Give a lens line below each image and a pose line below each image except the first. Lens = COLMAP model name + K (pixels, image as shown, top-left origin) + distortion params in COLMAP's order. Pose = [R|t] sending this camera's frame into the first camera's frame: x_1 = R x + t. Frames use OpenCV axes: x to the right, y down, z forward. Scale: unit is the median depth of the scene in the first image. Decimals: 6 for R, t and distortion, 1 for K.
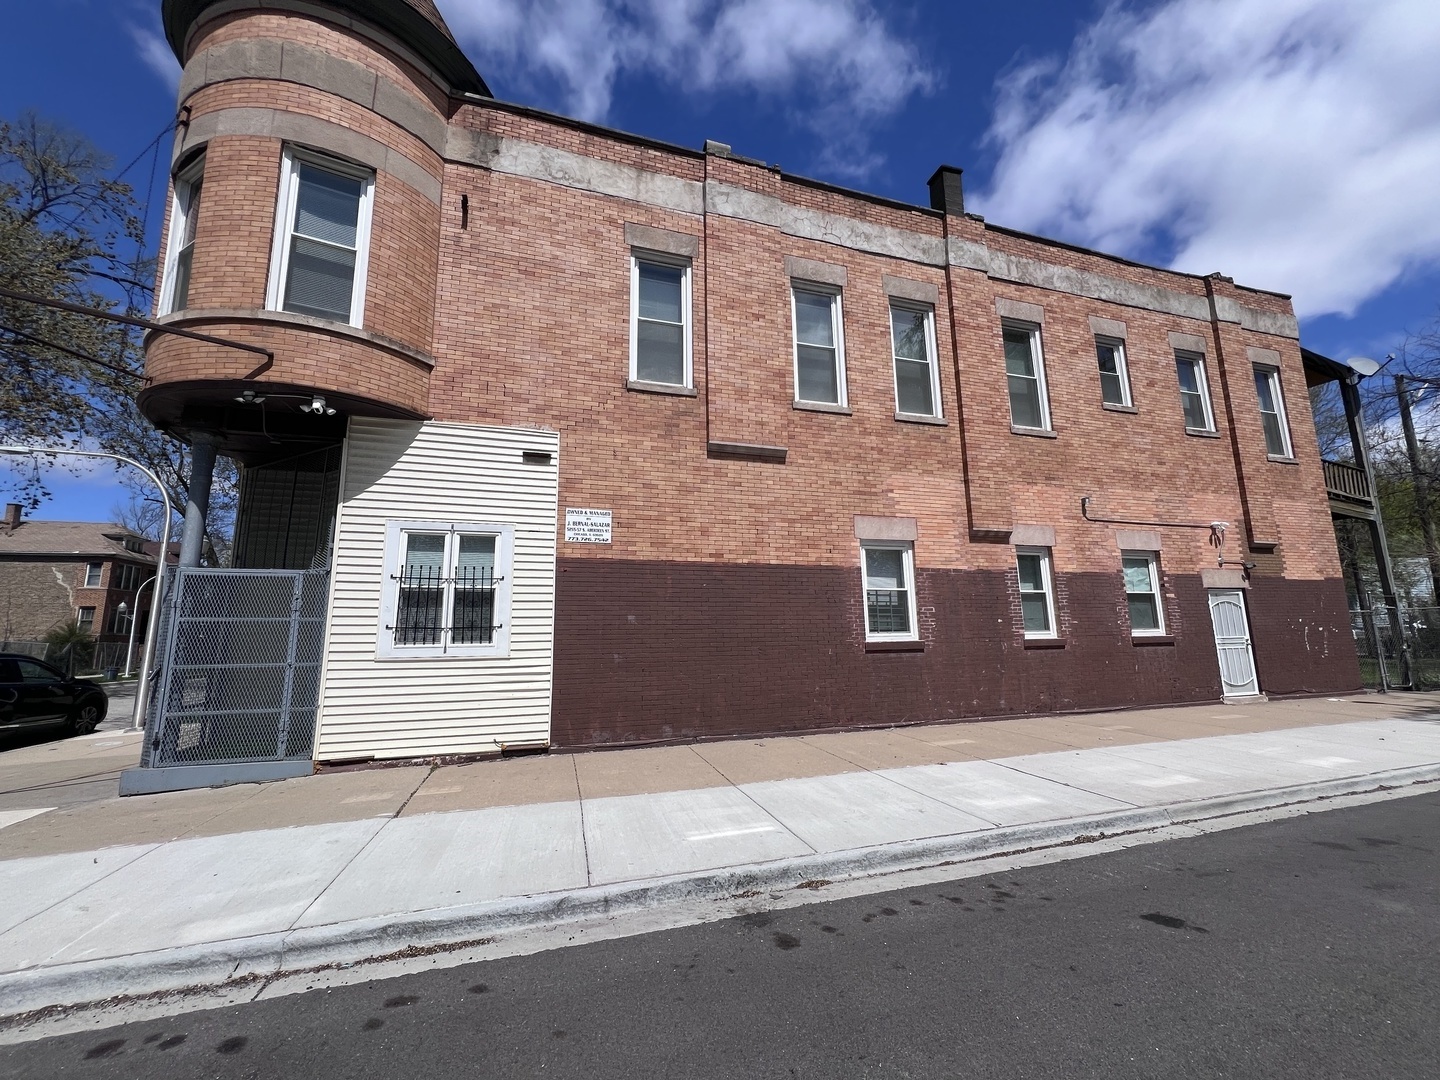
lens RADIAL K [[580.0, 0, 723.5], [0, 580.0, 536.6], [0, 0, 1]] dist [-0.001775, 0.000030]
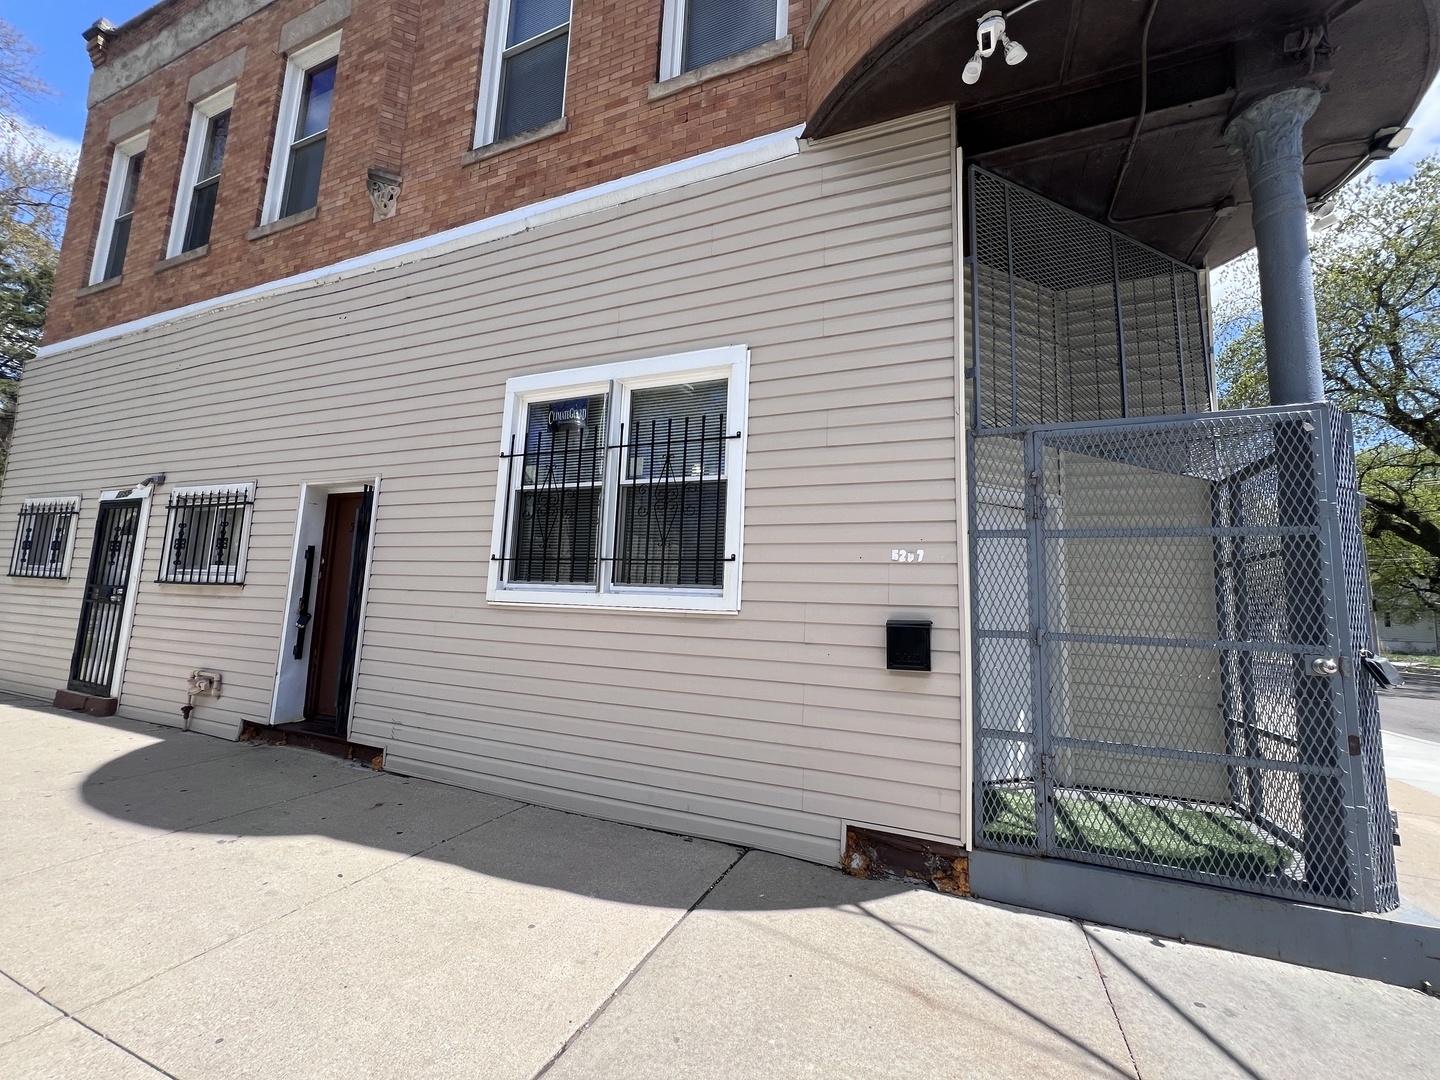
lens RADIAL K [[580.0, 0, 723.5], [0, 580.0, 536.6], [0, 0, 1]] dist [-0.001775, 0.000030]
pose [[0.635801, 0.138943, 0.759244, -1.461476], [-0.181600, 0.982979, -0.027813, 0.308985], [-0.750186, -0.120195, 0.650211, 1.488901]]
